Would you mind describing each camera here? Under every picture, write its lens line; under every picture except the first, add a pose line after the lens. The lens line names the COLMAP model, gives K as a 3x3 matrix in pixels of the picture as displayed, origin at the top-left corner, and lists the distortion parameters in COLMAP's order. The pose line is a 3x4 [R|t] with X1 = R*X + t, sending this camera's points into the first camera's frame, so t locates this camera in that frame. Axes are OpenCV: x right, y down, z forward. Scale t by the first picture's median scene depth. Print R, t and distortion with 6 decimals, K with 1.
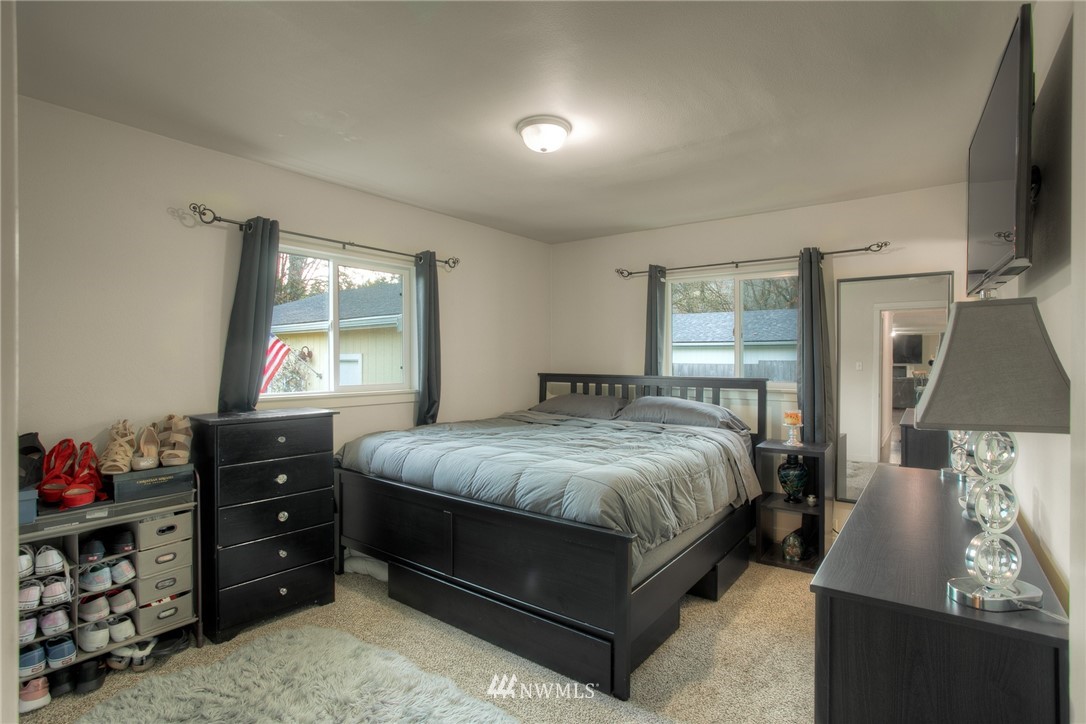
lens RADIAL K [[528.0, 0, 542.7], [0, 528.0, 365.7], [0, 0, 1]] dist [-0.028764, 0.000064]
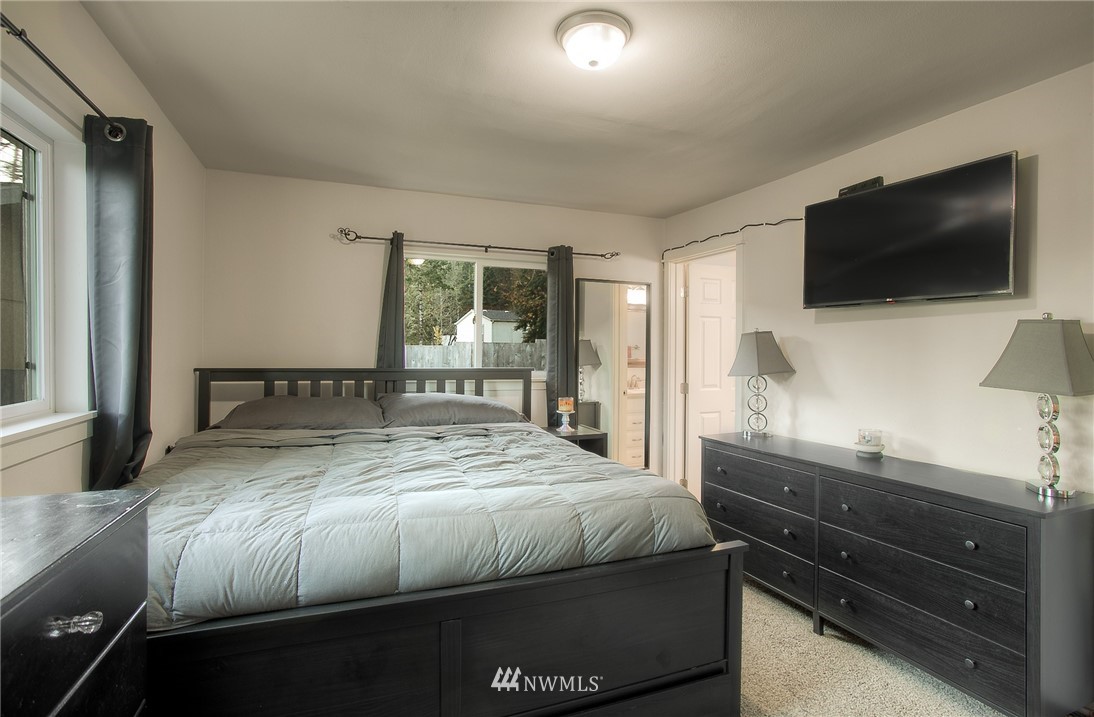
lens RADIAL K [[534.1, 0, 546.4], [0, 534.1, 349.2], [0, 0, 1]] dist [-0.004401, 0.000003]
pose [[0.535357, 0.004261, 0.844615, -0.404849], [0.001818, 0.999979, -0.006198, -0.005034], [-0.844624, 0.004853, 0.535338, 0.406356]]
